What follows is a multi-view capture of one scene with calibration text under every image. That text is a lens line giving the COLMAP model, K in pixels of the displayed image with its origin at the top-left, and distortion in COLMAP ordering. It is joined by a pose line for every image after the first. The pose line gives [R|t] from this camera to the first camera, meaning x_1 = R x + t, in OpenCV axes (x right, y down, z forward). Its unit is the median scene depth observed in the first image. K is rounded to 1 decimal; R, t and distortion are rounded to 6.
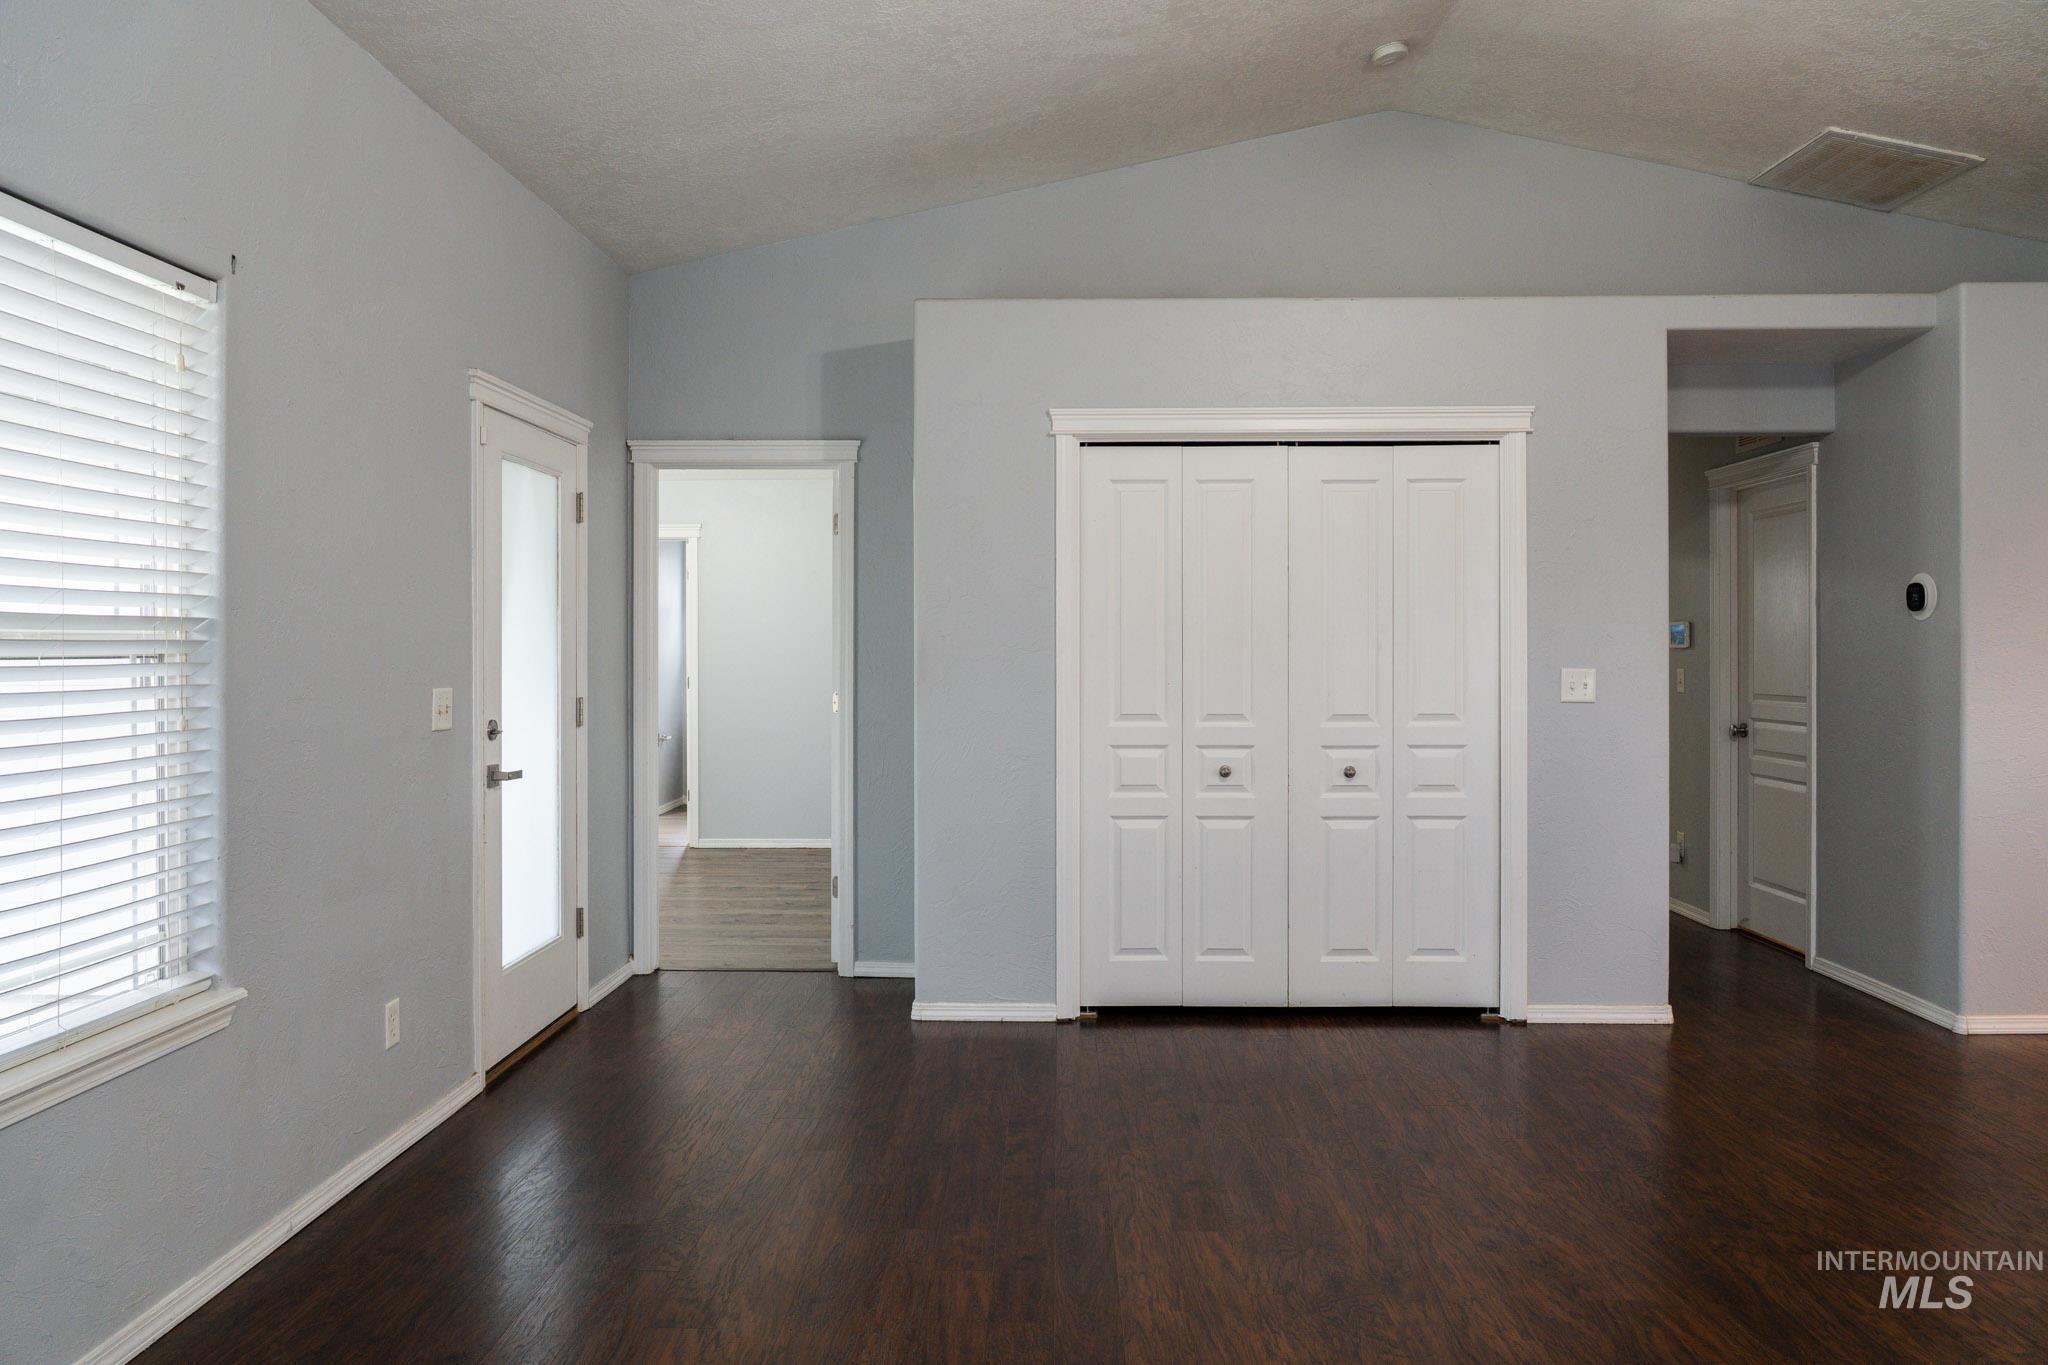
lens RADIAL K [[1380.6, 0, 1016.1], [0, 1380.6, 658.6], [0, 0, 1]] dist [-0.009997, -0.000953]
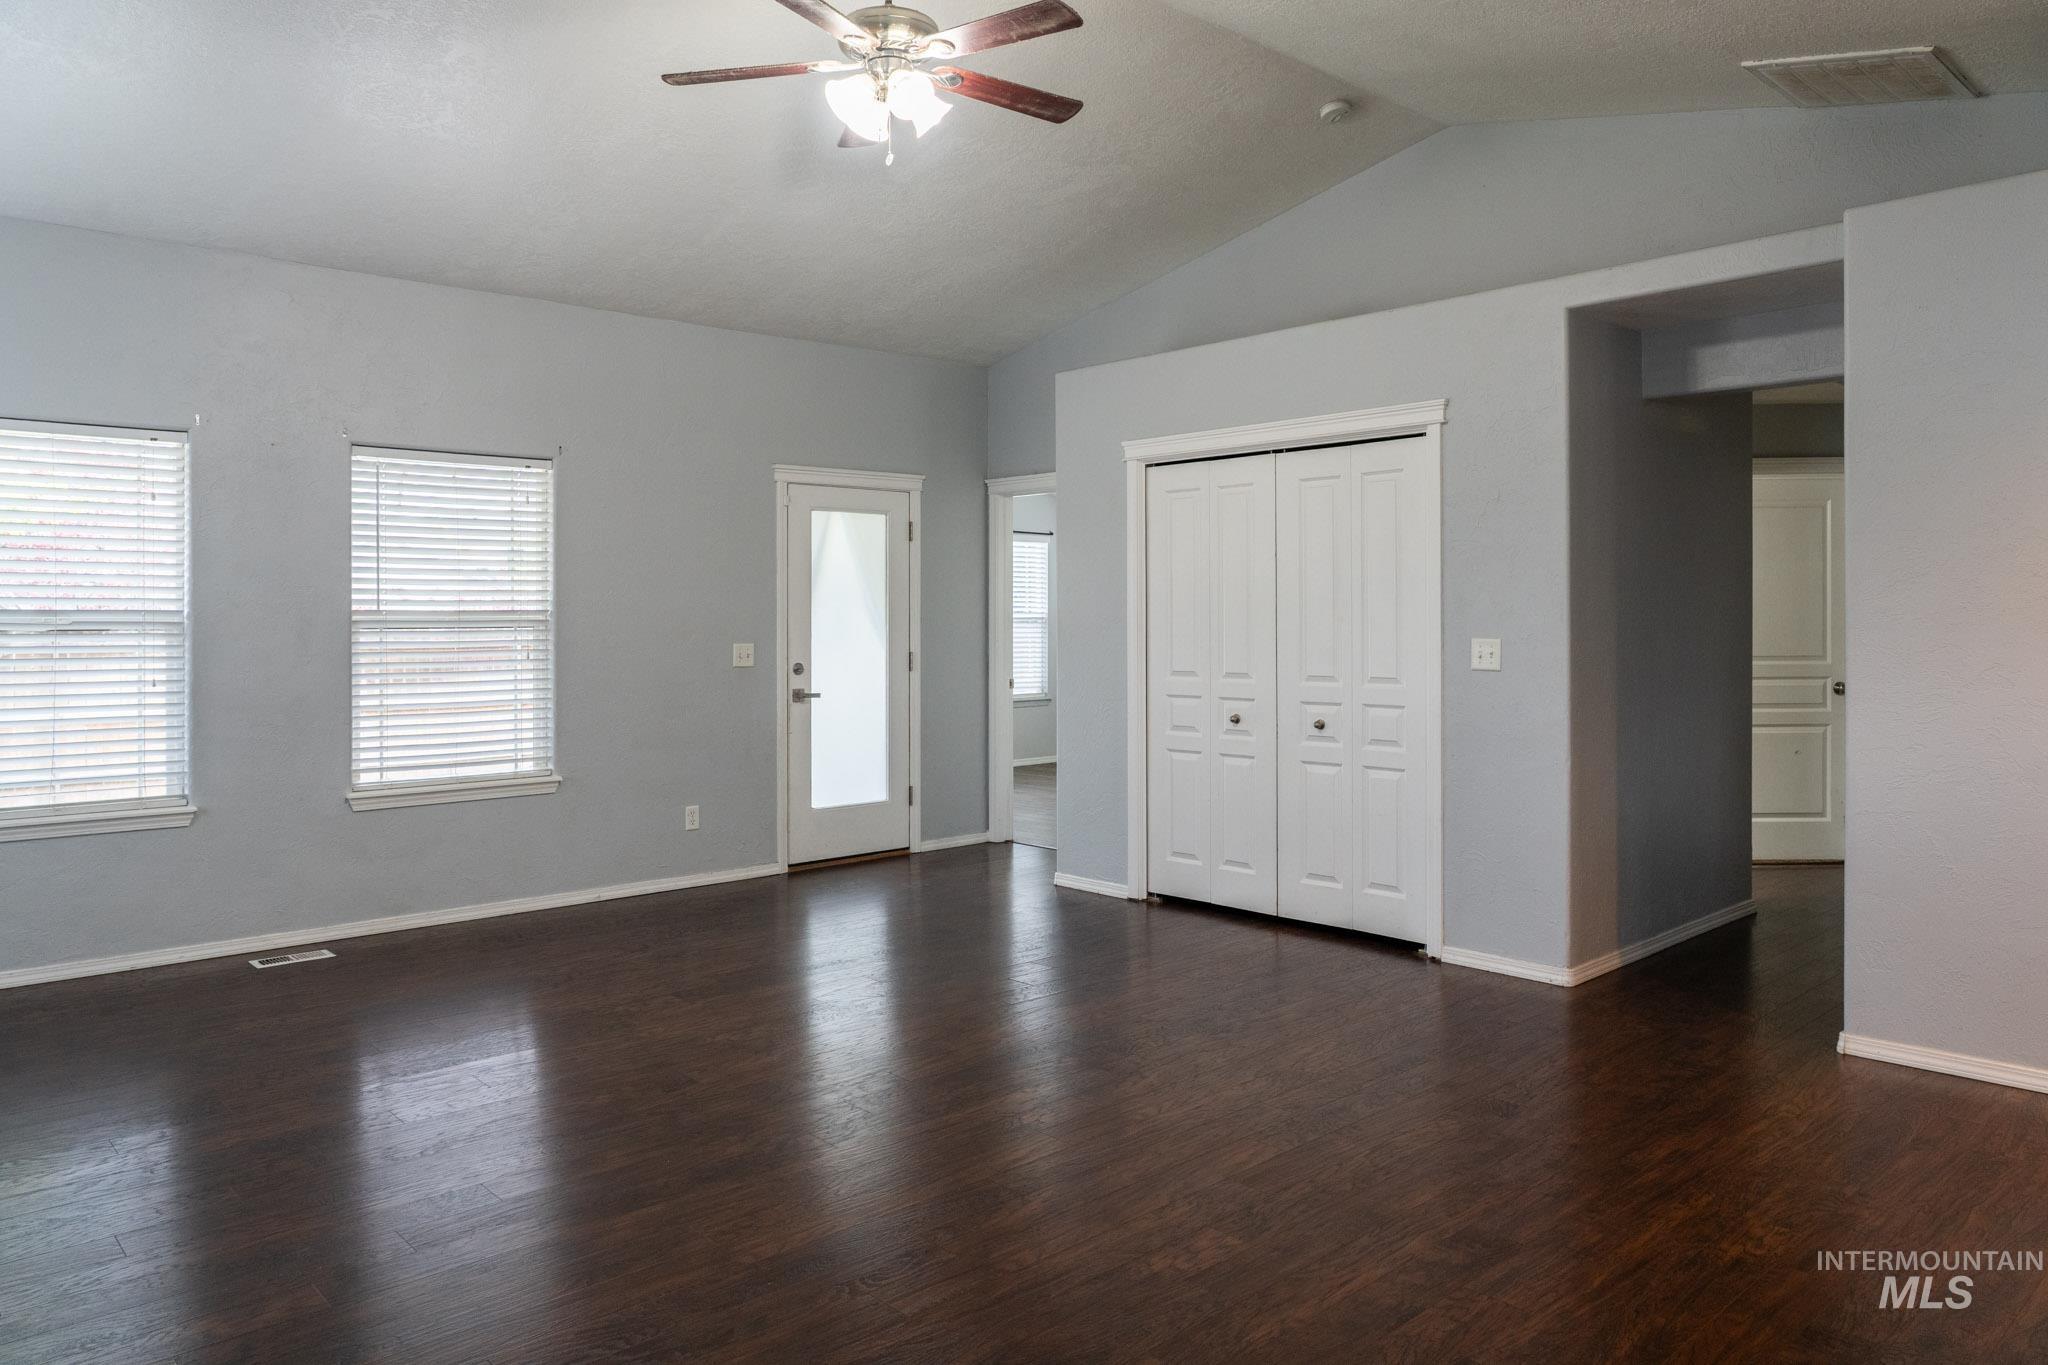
lens RADIAL K [[1387.4, 0, 1011.2], [0, 1387.4, 619.9], [0, 0, 1]] dist [-0.000619, 0.001359]
pose [[0.689501, -0.001601, -0.724283, 0.926126], [-0.000308, 0.999997, -0.002503, -0.004527], [0.724285, 0.001949, 0.689498, -0.010720]]
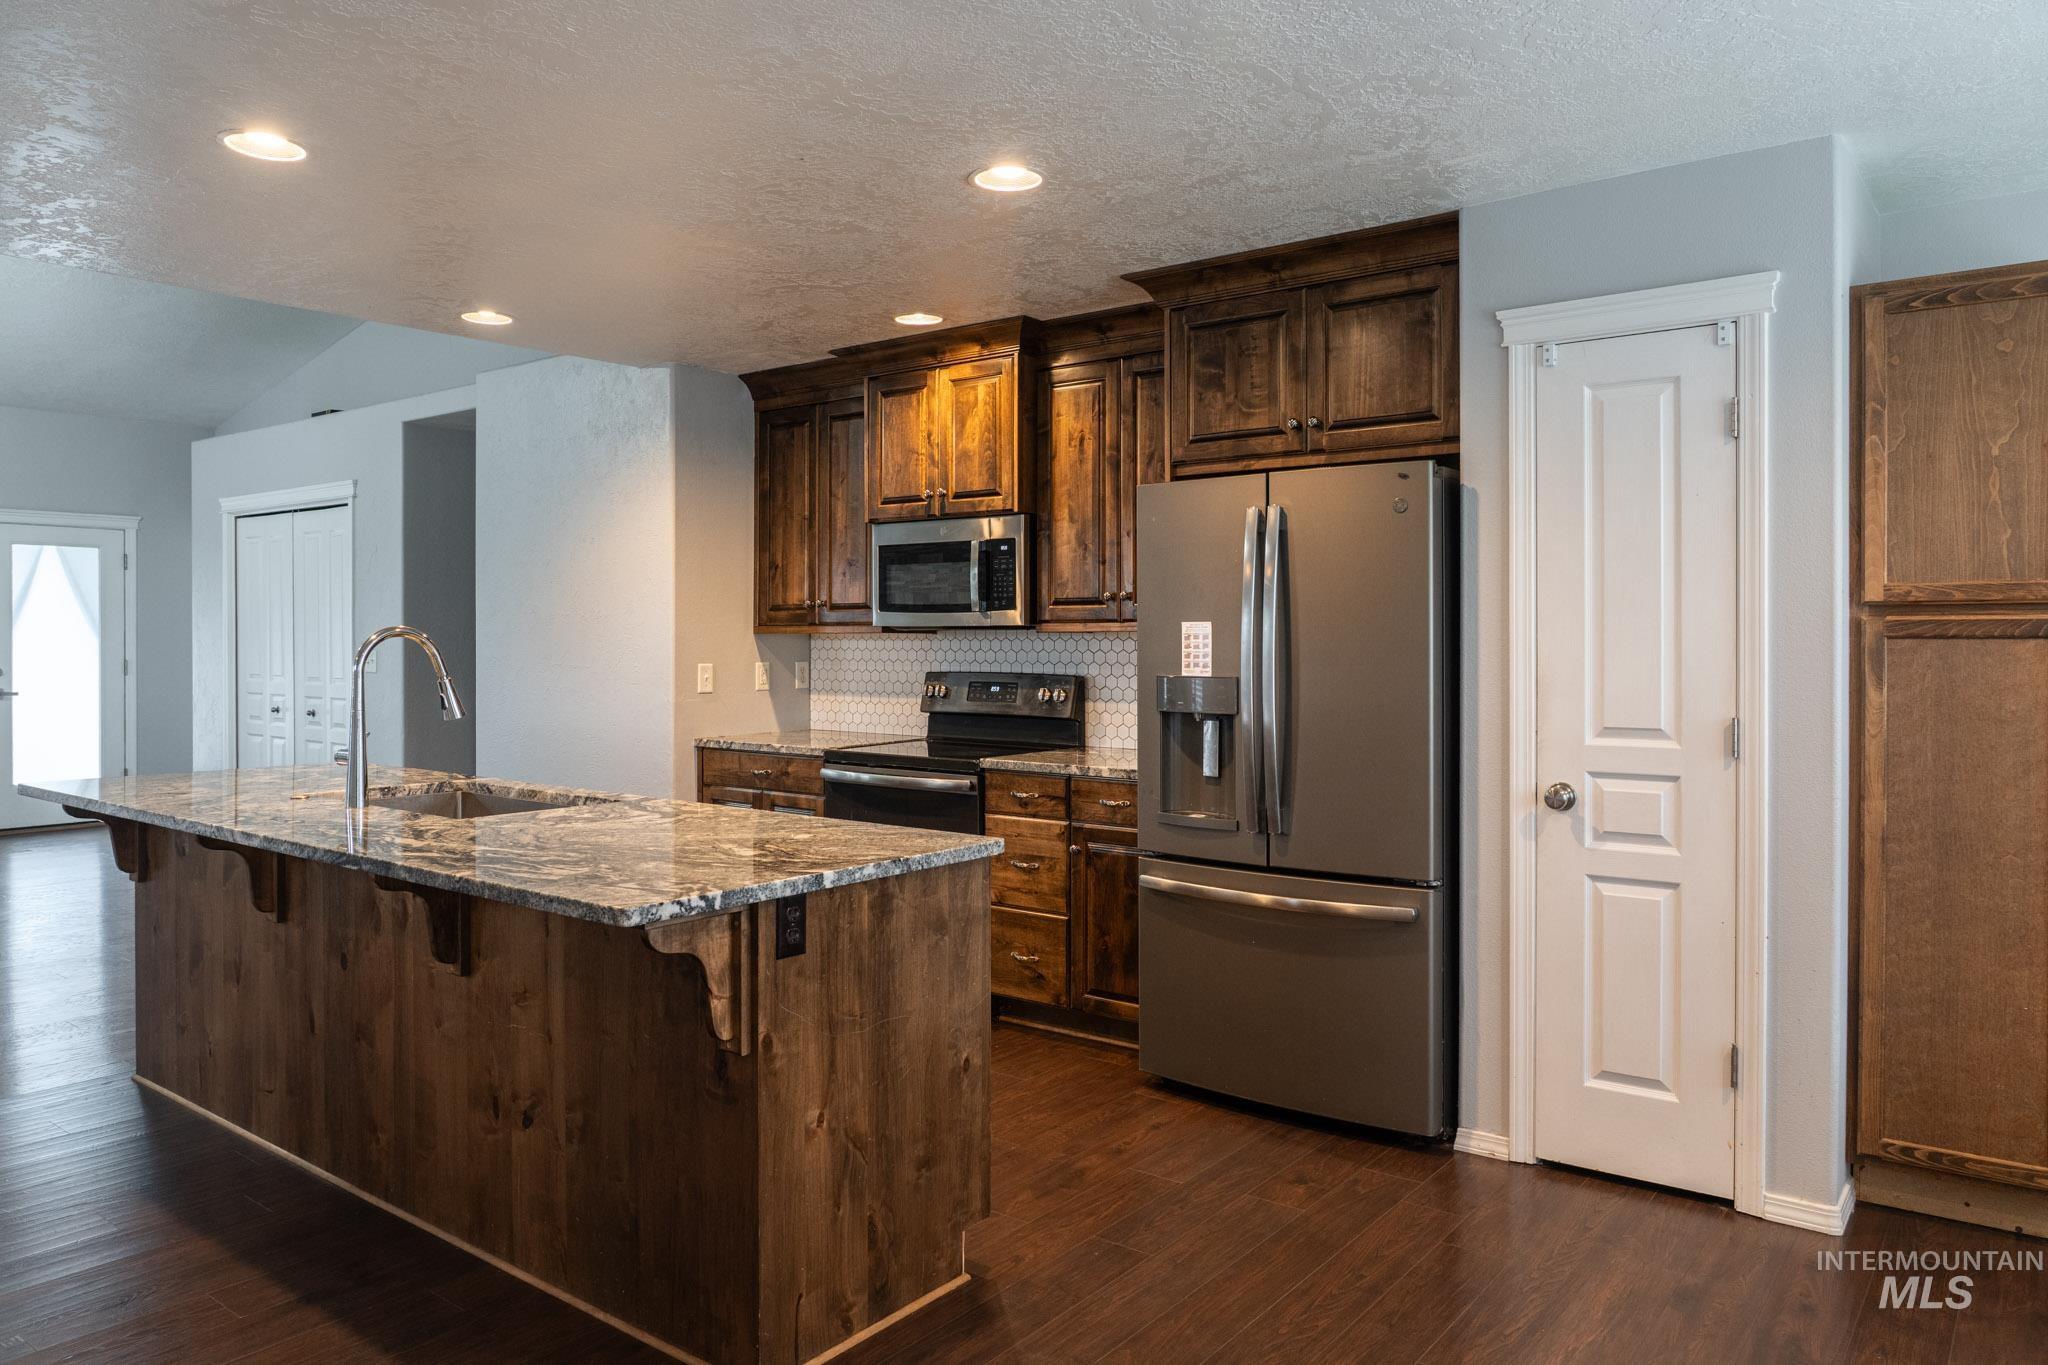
lens RADIAL K [[1388.0, 0, 1022.0], [0, 1388.0, 638.3], [0, 0, 1]] dist [-0.006580, -0.002400]
pose [[0.796086, 0.006740, -0.605146, 1.891347], [-0.007447, 0.999971, 0.001340, -0.013859], [0.605138, 0.003440, 0.796113, 0.218867]]
